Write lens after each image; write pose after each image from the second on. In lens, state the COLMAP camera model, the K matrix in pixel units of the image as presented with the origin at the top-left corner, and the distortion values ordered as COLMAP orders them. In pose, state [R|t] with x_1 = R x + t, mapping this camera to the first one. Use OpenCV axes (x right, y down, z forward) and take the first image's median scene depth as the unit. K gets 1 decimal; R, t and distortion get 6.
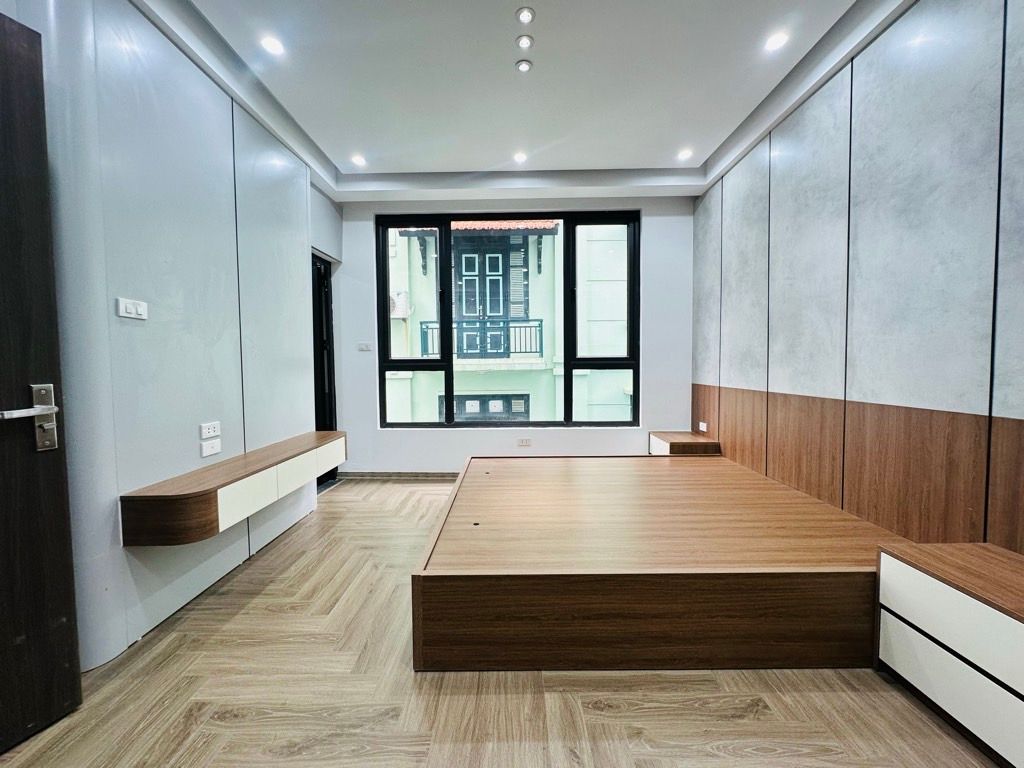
lens RADIAL K [[408.6, 0, 514.1], [0, 408.6, 383.0], [0, 0, 1]] dist [-0.005533, 0.001156]
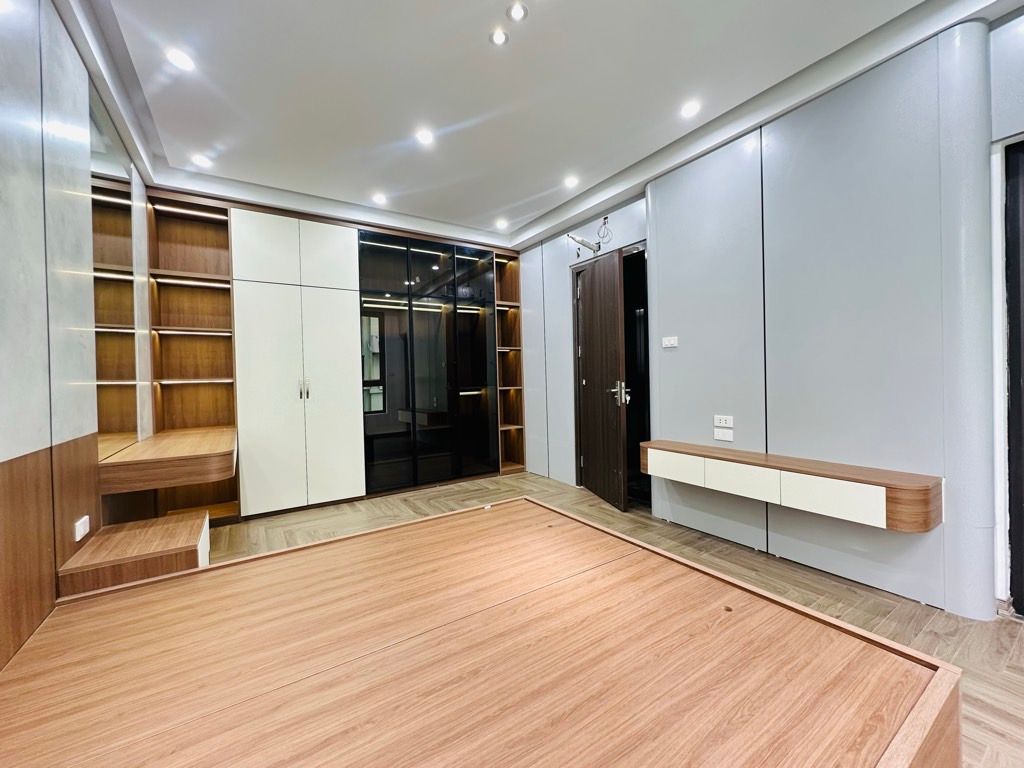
lens RADIAL K [[408.6, 0, 511.1], [0, 408.6, 380.7], [0, 0, 1]] dist [-0.005533, 0.001156]
pose [[-0.838046, 0.035377, -0.544451, 0.285949], [0.005939, 0.998428, 0.055735, -0.049156], [0.545567, 0.043475, -0.836939, 0.923780]]
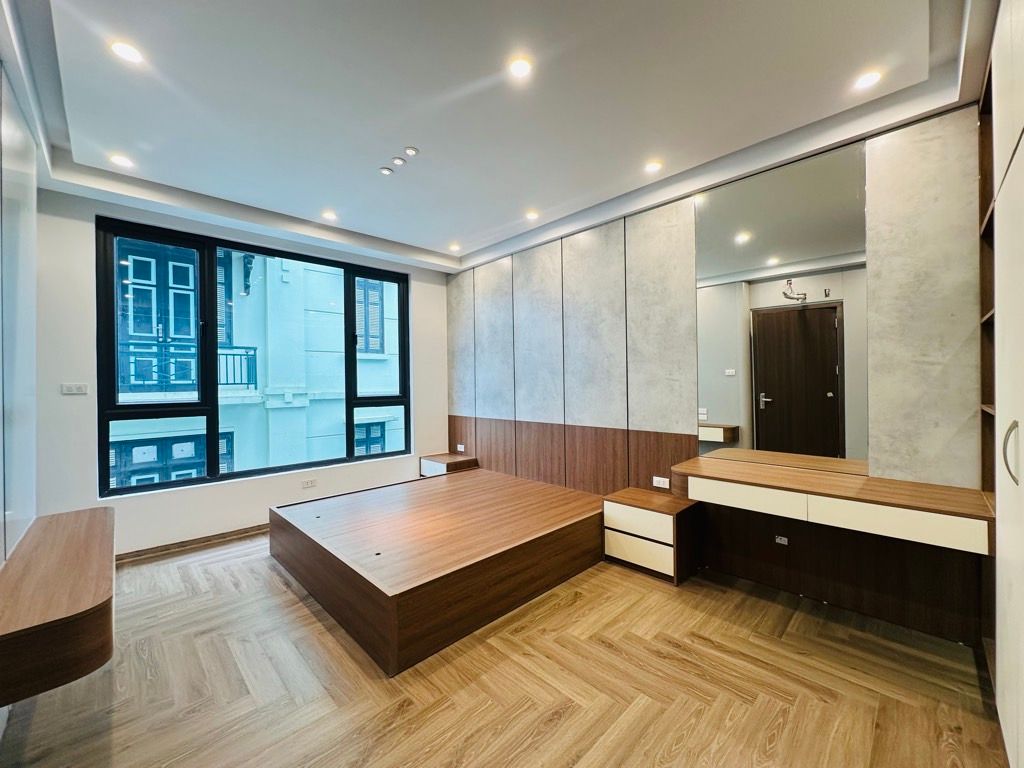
lens RADIAL K [[408.6, 0, 513.7], [0, 408.6, 384.0], [0, 0, 1]] dist [-0.005533, 0.001156]
pose [[0.712384, -0.001298, 0.701789, -0.320082], [0.038822, 0.998540, -0.037561, -0.040714], [-0.700716, 0.054003, 0.711394, -0.064121]]
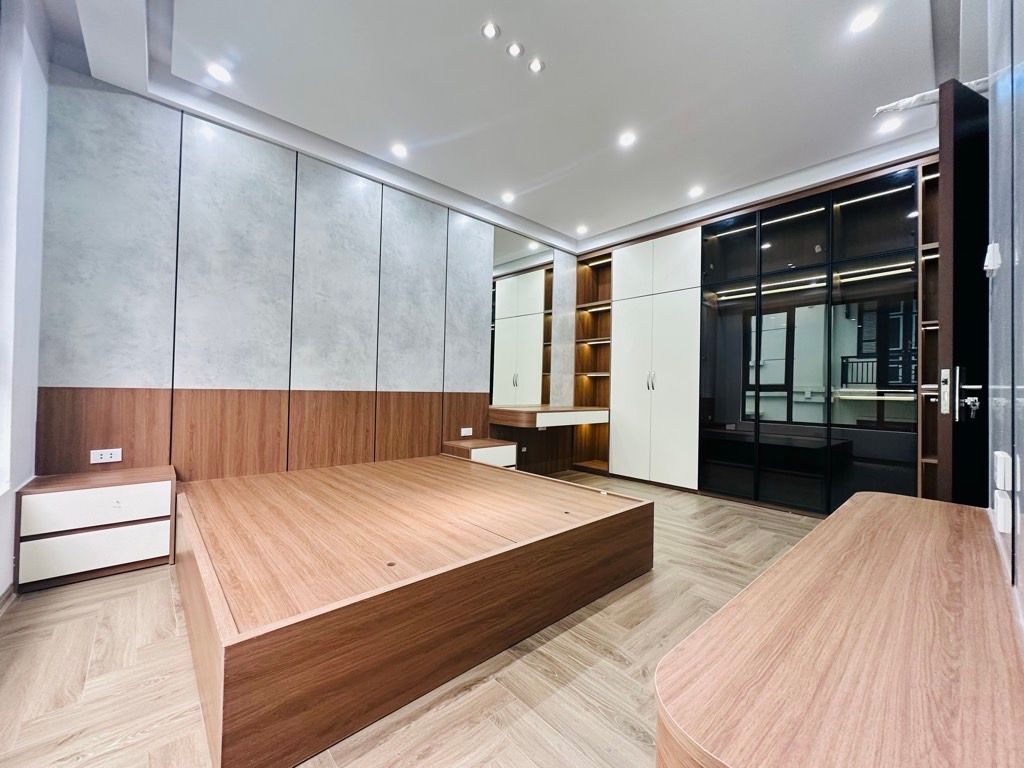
lens RADIAL K [[408.6, 0, 515.5], [0, 408.6, 382.1], [0, 0, 1]] dist [-0.005533, 0.001156]
pose [[-0.676727, 0.008412, 0.736186, -0.386243], [0.021762, 0.999726, 0.008581, 0.002557], [-0.735913, 0.021828, -0.676725, 0.902970]]
